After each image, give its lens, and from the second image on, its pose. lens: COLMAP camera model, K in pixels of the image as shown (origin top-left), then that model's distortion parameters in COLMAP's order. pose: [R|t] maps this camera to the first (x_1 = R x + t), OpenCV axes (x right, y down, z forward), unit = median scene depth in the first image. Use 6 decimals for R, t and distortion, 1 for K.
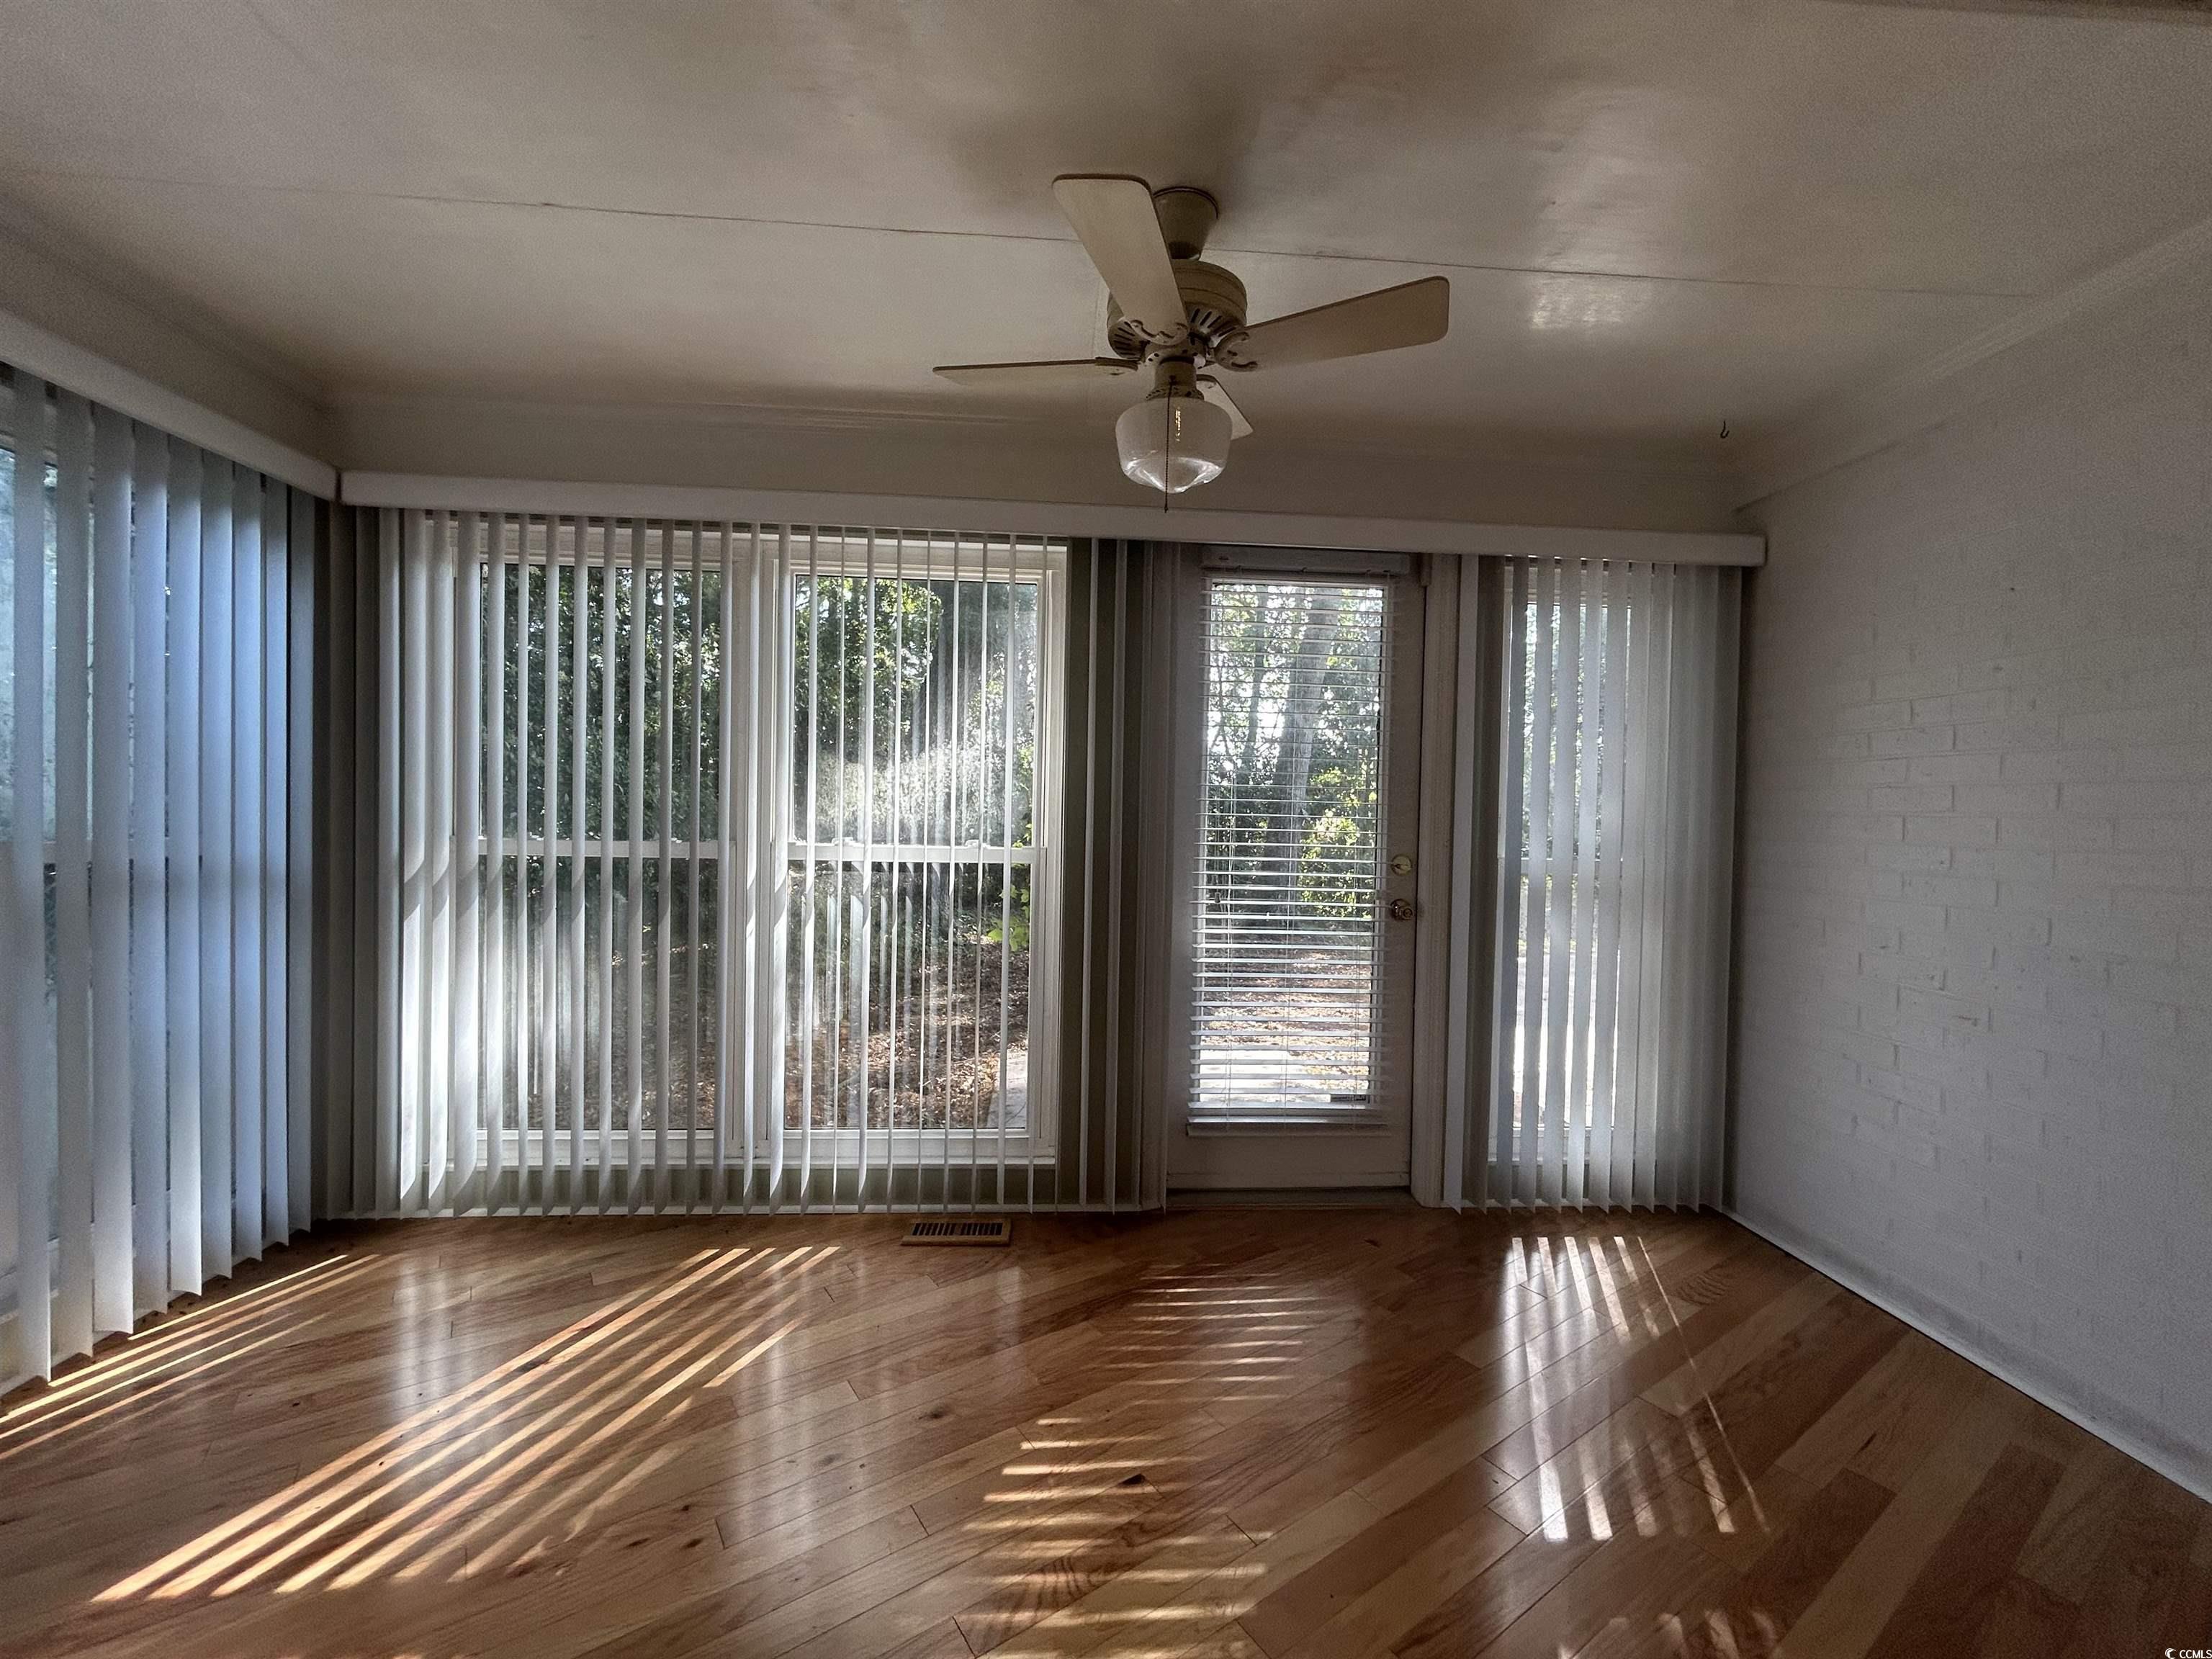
lens RADIAL K [[858.8, 0, 1103.2], [0, 858.8, 806.8], [0, 0, 1]] dist [-0.000802, -0.000014]
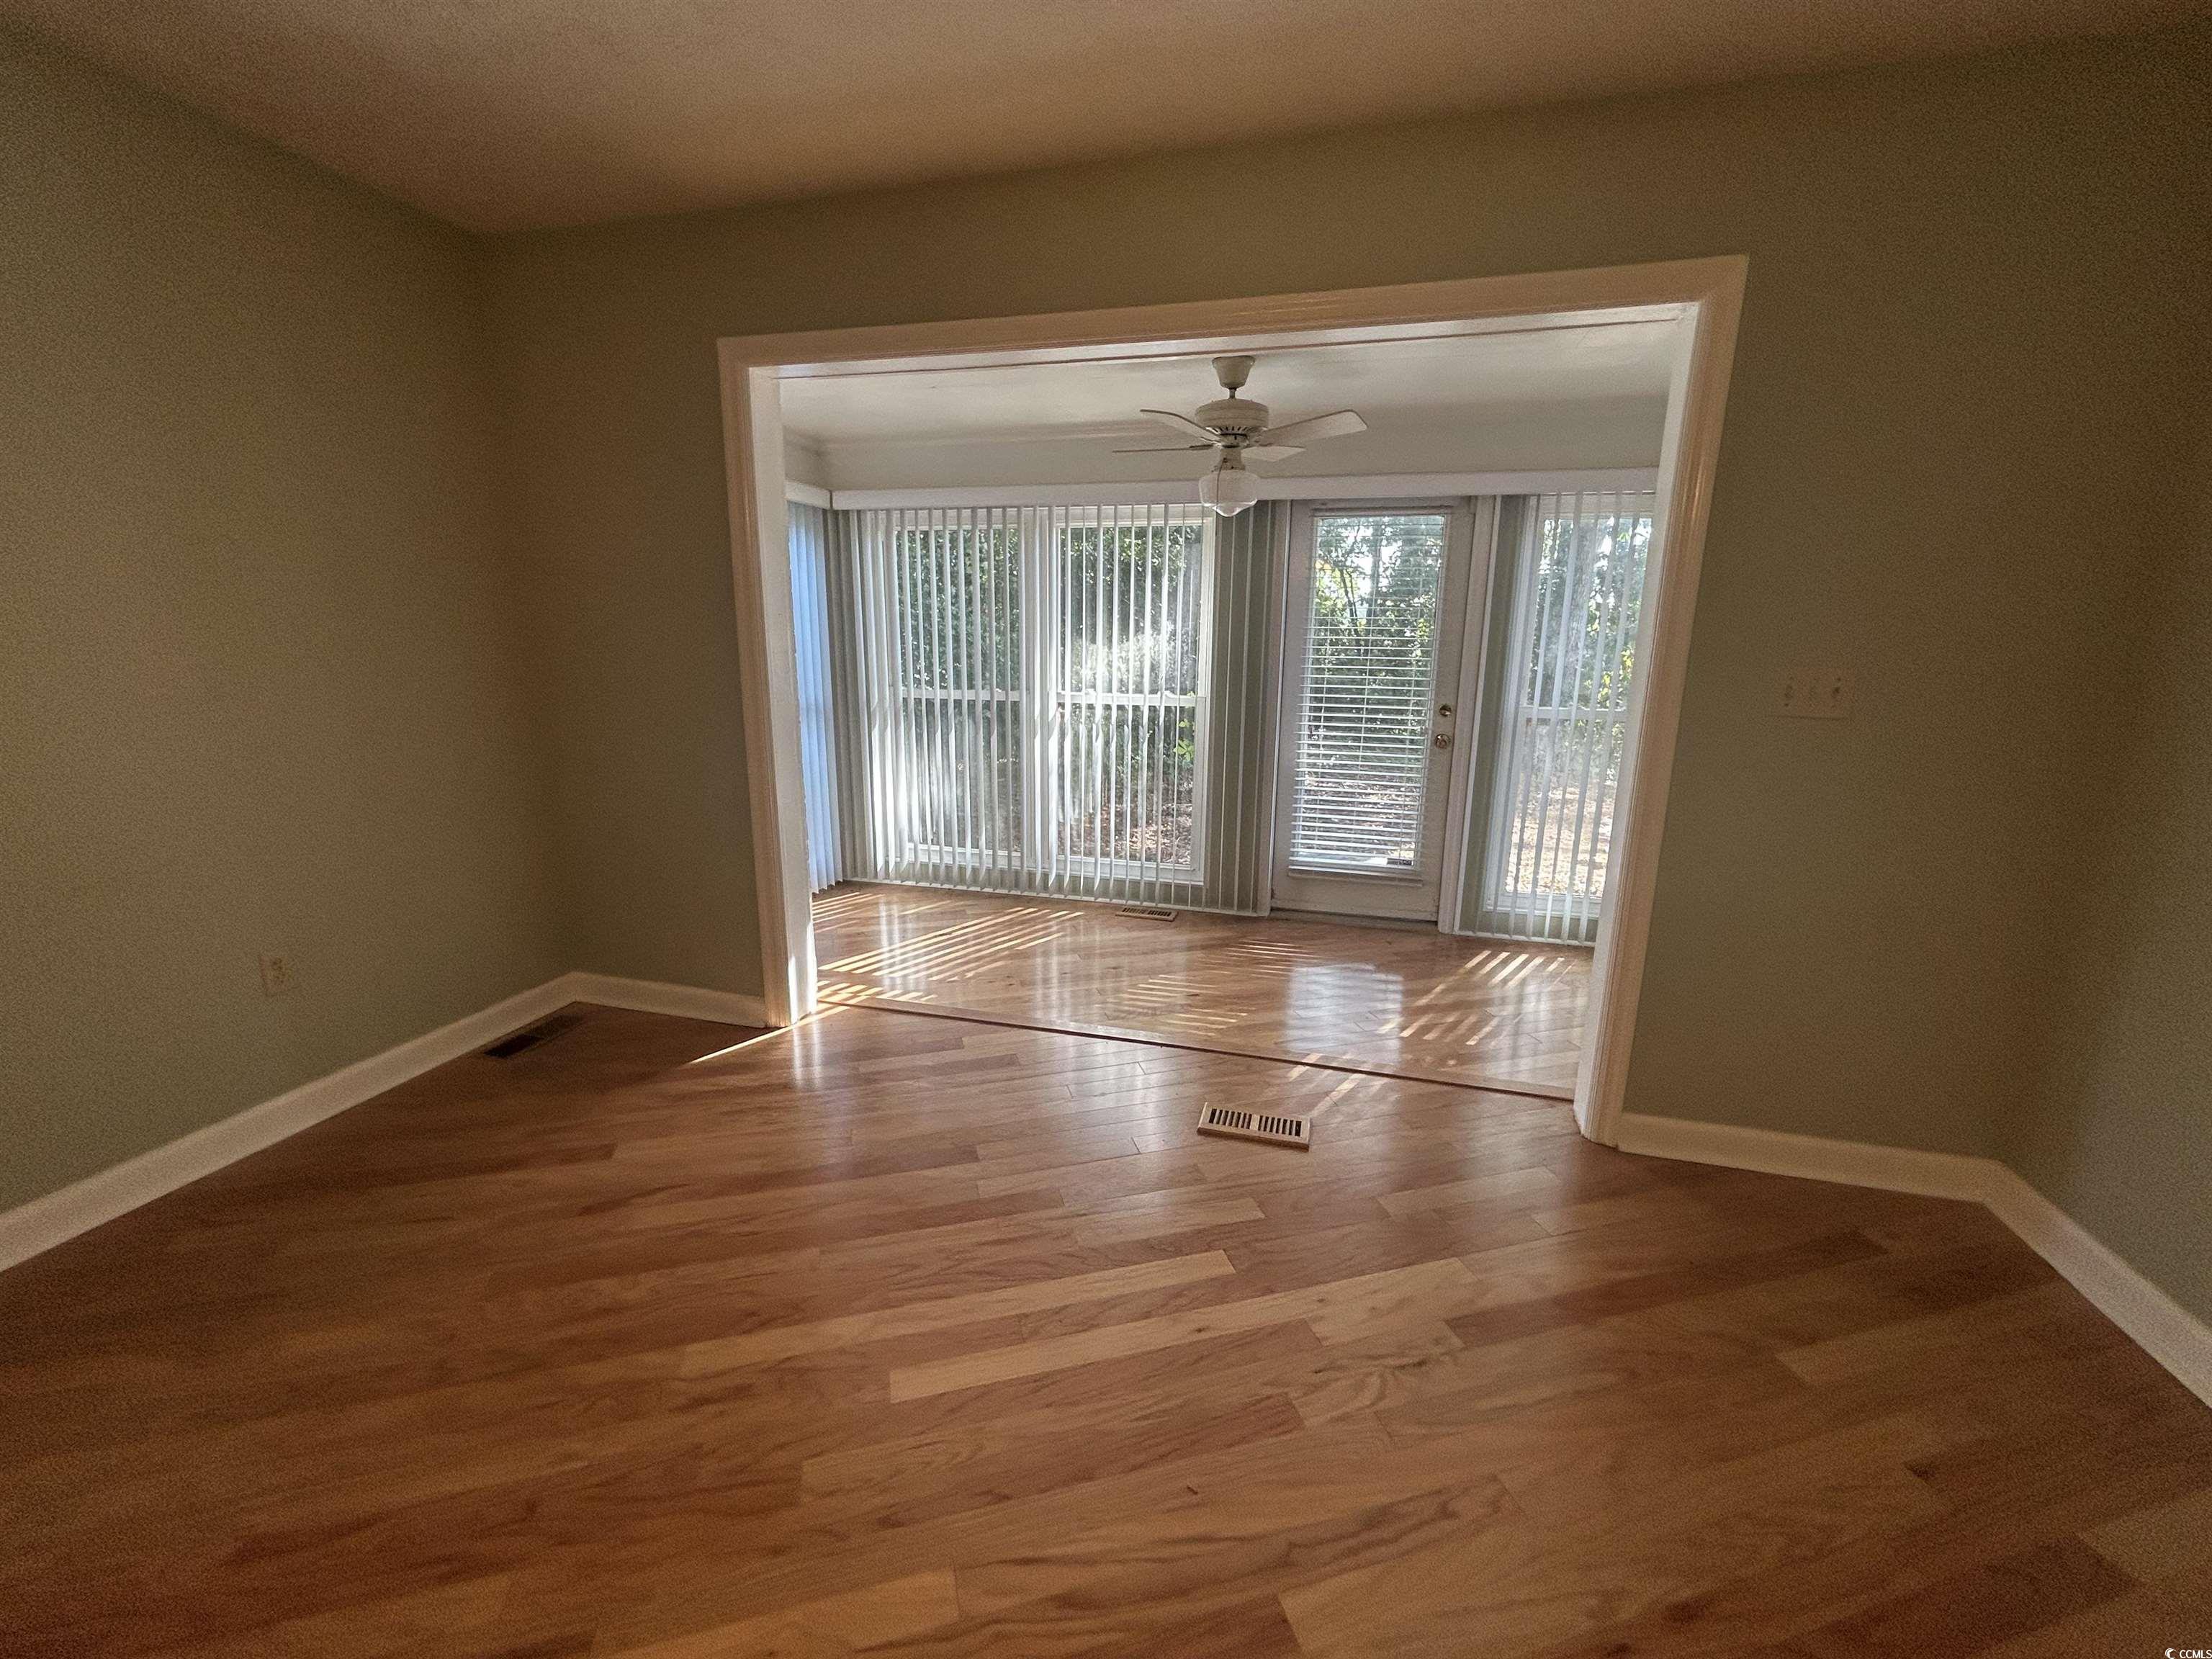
lens RADIAL K [[895.0, 0, 1103.1], [0, 895.0, 828.6], [0, 0, 1]] dist [-0.000792, 0.001046]
pose [[0.940708, 0.057778, -0.334262, 0.344818], [0.007647, 0.981525, 0.191181, -0.032697], [0.339132, -0.182402, 0.922886, -0.687616]]
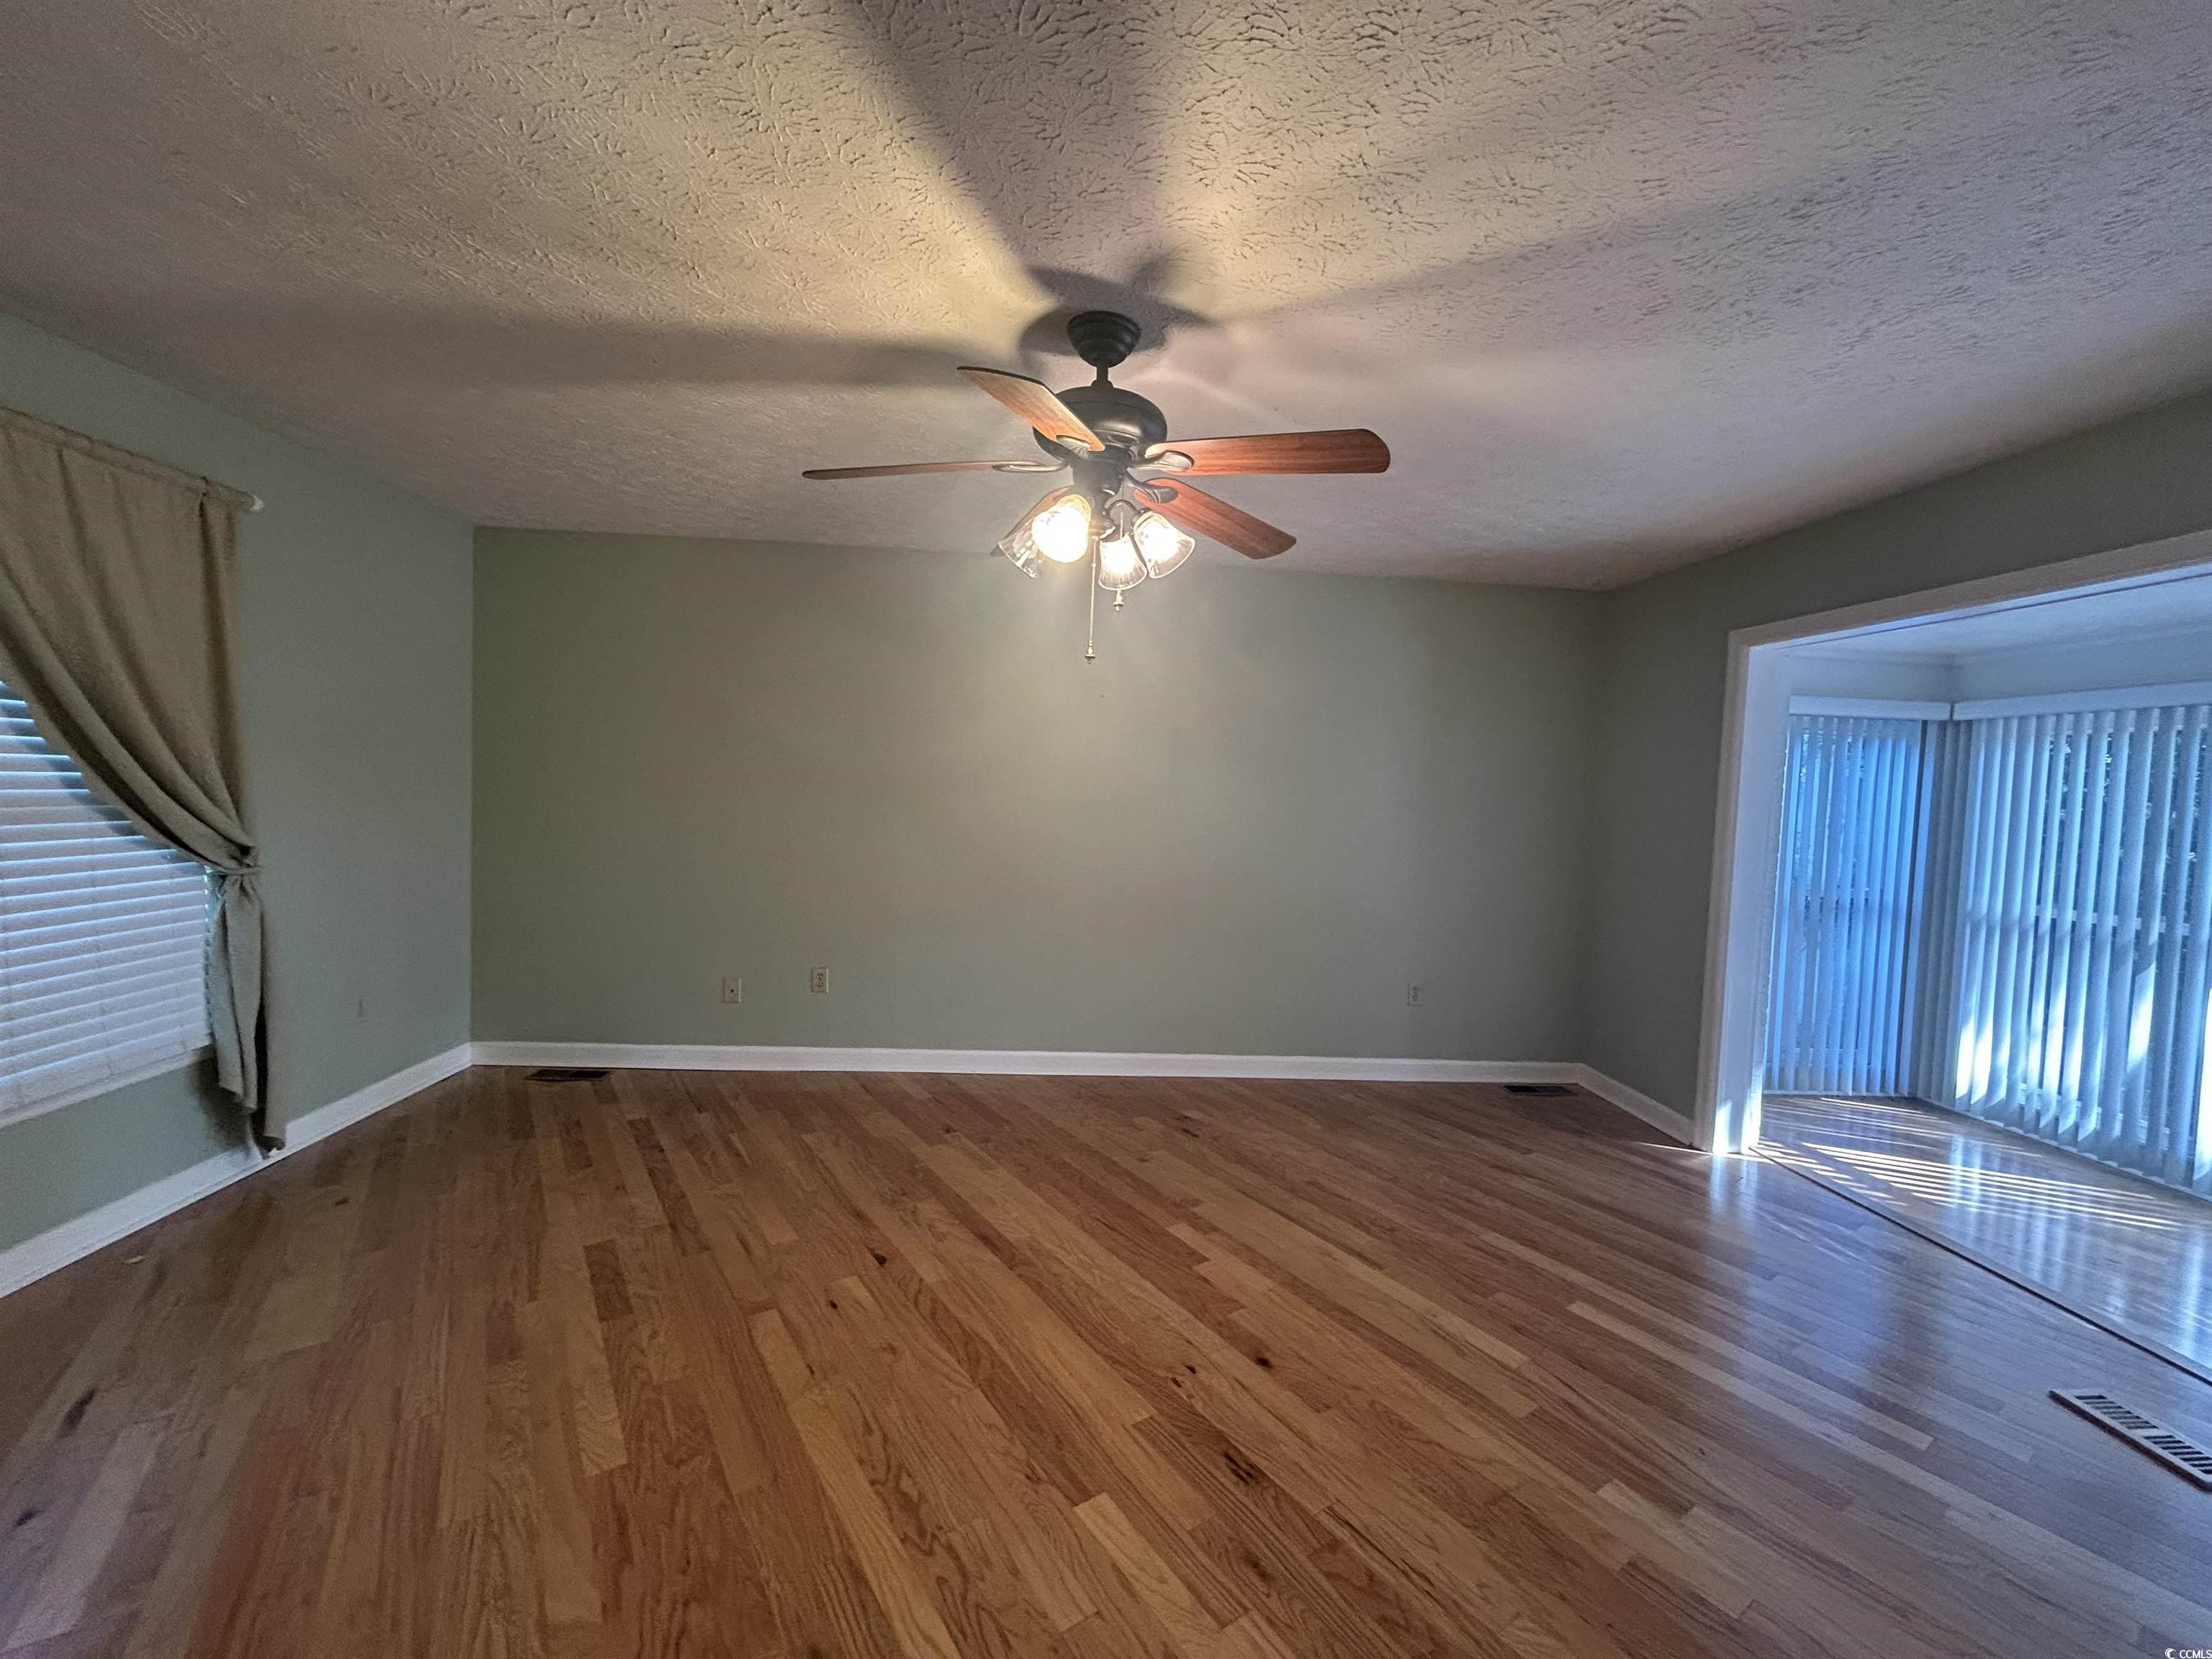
lens RADIAL K [[905.2, 0, 1102.0], [0, 905.2, 837.6], [0, 0, 1]] dist [-0.001733, -0.000017]
pose [[-0.012801, 0.026422, -0.999569, 1.042605], [-0.057100, 0.998000, 0.027112, -0.039256], [0.998286, 0.057422, -0.011267, -0.768865]]
